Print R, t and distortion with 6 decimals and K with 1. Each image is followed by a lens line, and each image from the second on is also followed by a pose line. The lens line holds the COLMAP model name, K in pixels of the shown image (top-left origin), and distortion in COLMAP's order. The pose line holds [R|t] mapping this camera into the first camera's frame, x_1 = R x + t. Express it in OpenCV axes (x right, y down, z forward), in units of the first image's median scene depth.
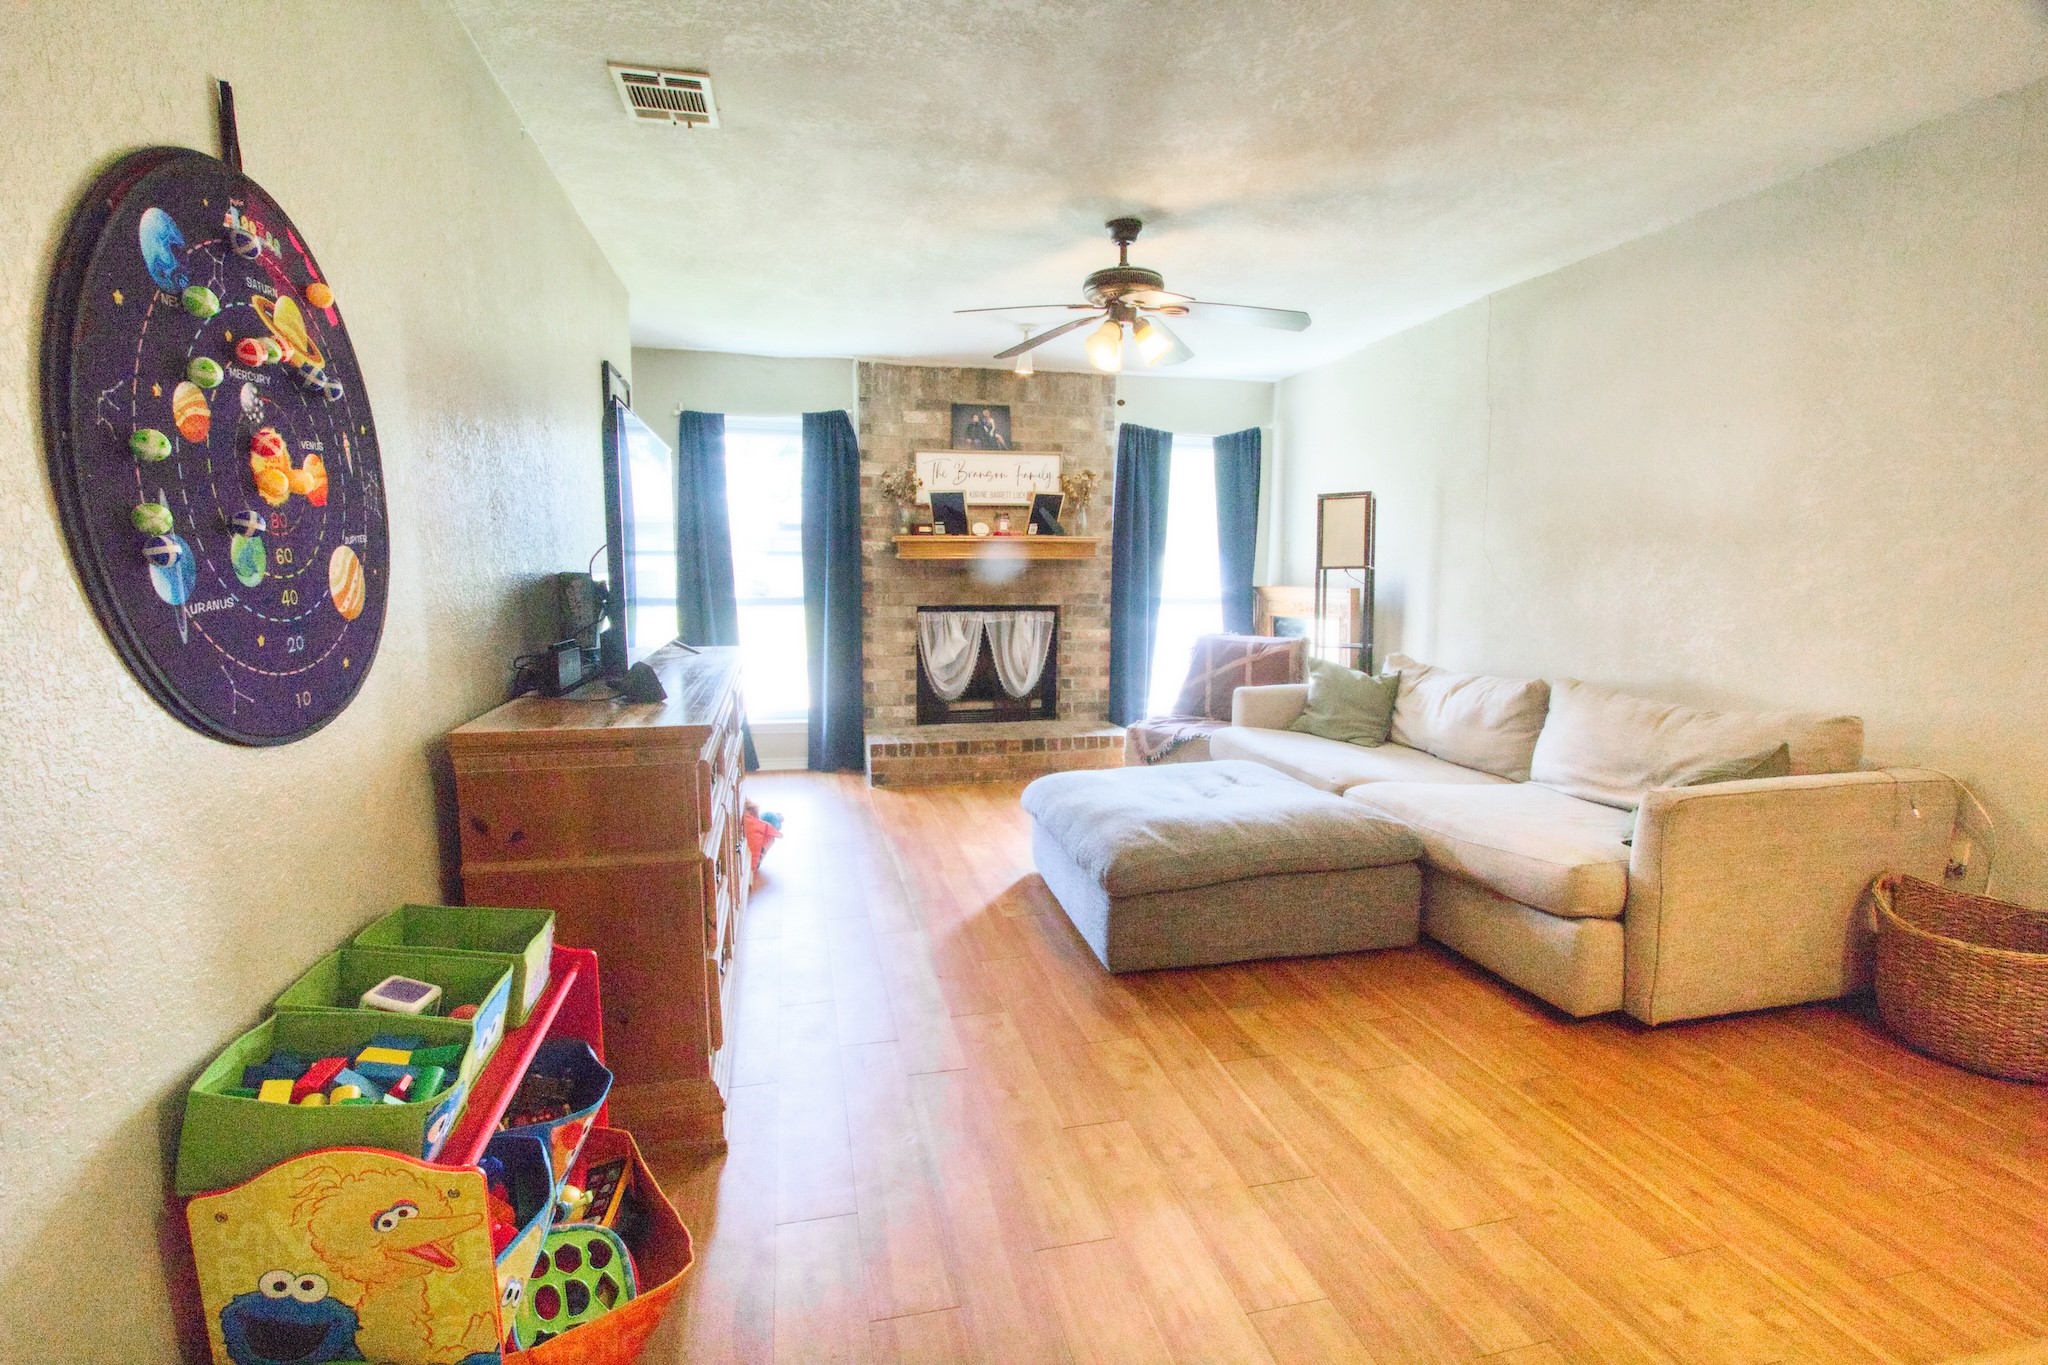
lens RADIAL K [[942.3, 0, 1010.7], [0, 942.3, 673.6], [0, 0, 1]] dist [-0.016013, 0.002489]
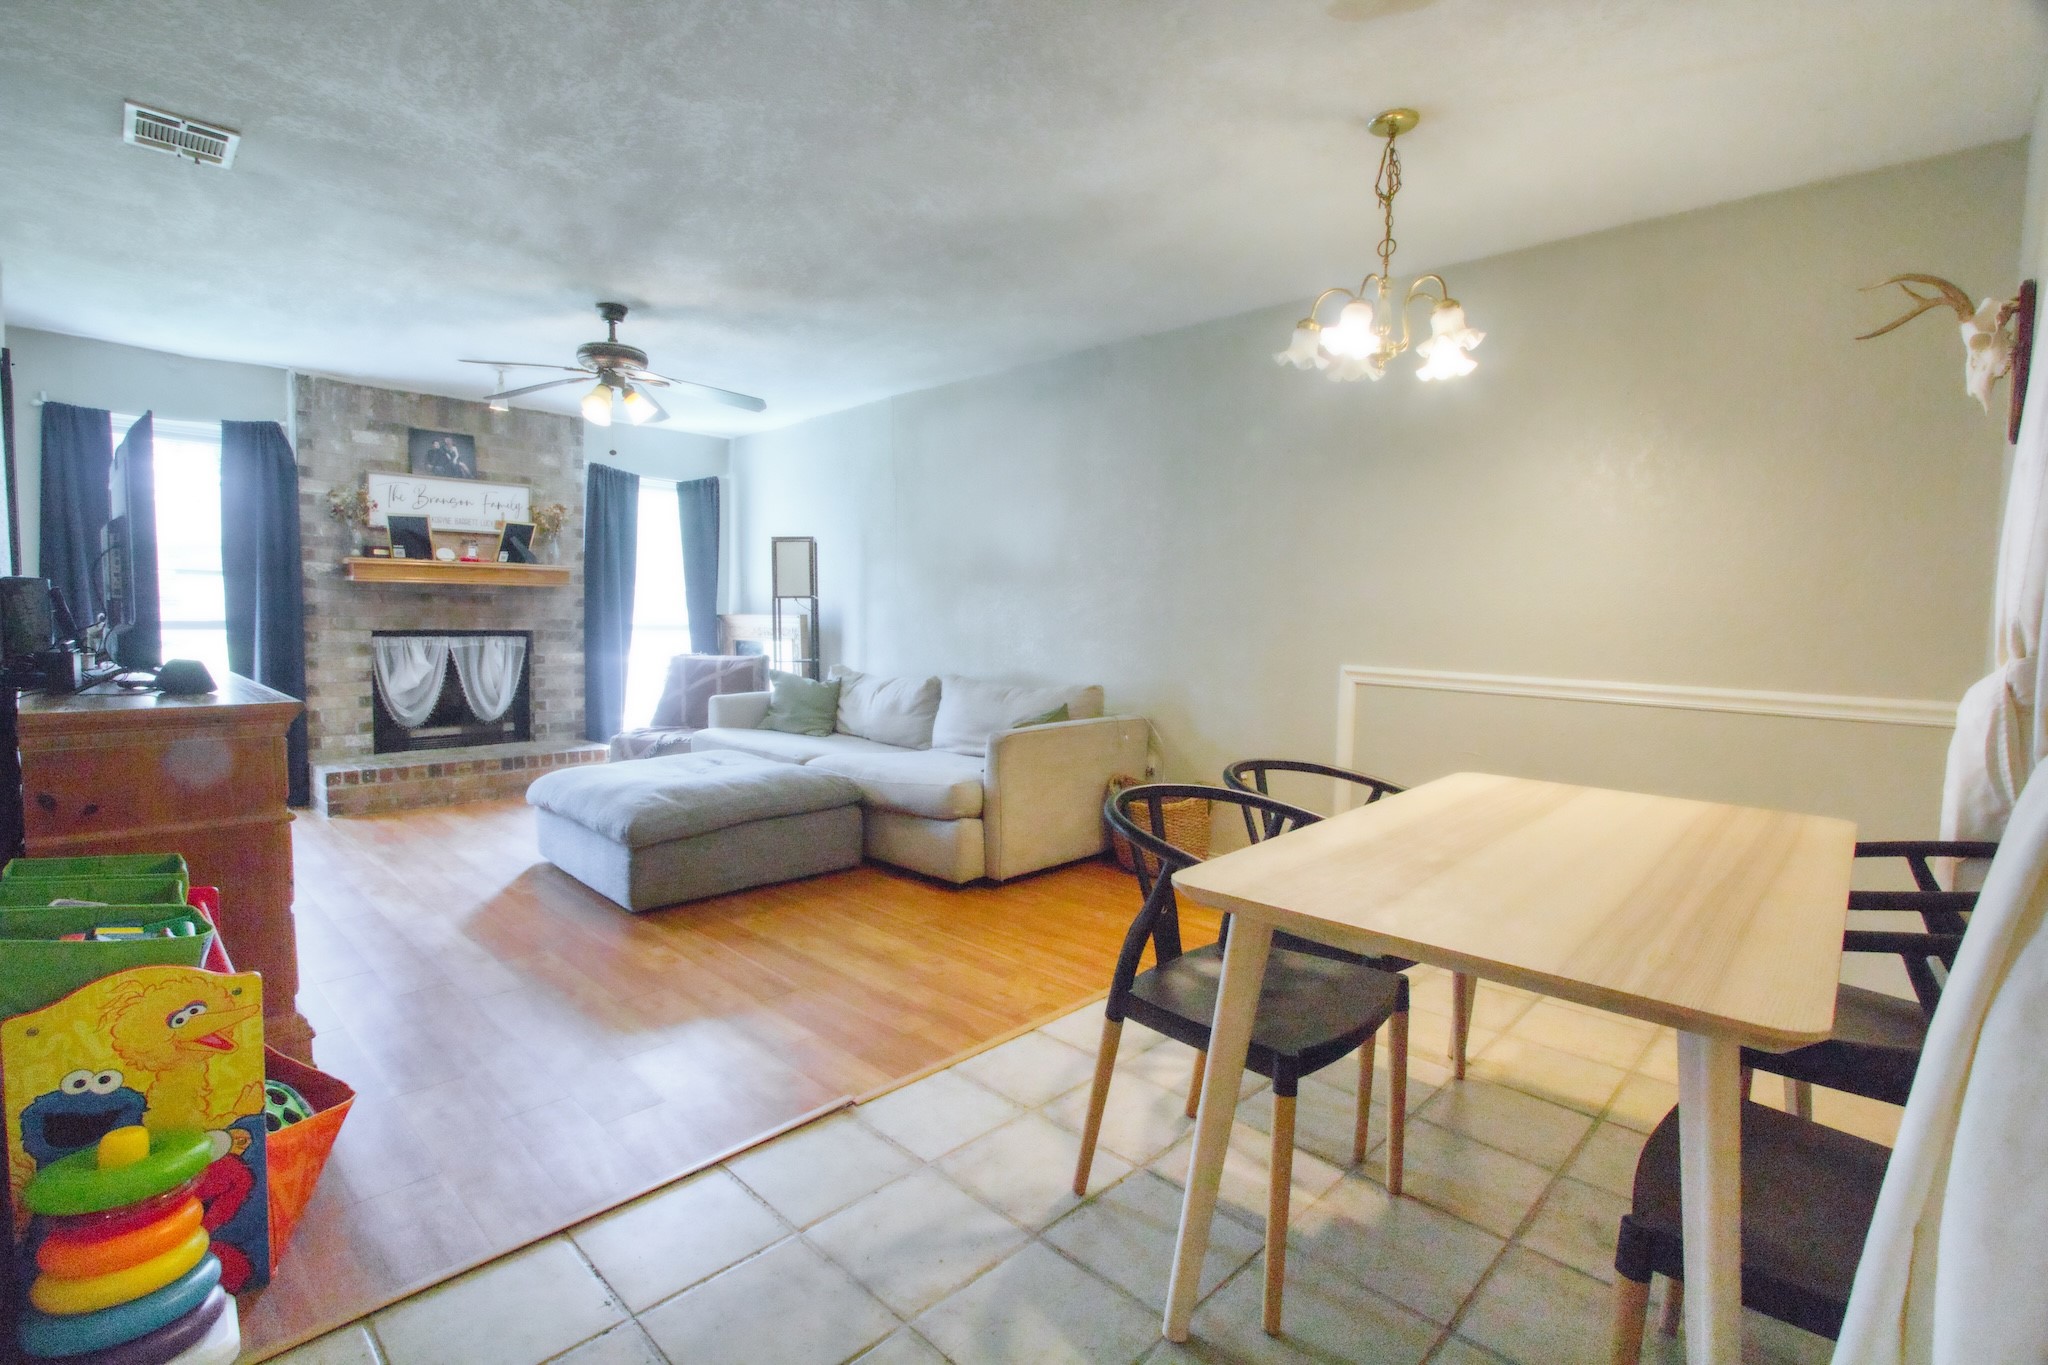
lens RADIAL K [[942.3, 0, 1011.0], [0, 942.3, 683.4], [0, 0, 1]] dist [-0.016013, 0.002489]
pose [[0.840202, -0.030224, 0.541431, -0.124230], [0.048286, 0.998649, -0.019185, 0.059171], [-0.540120, 0.042263, 0.840526, -0.295029]]
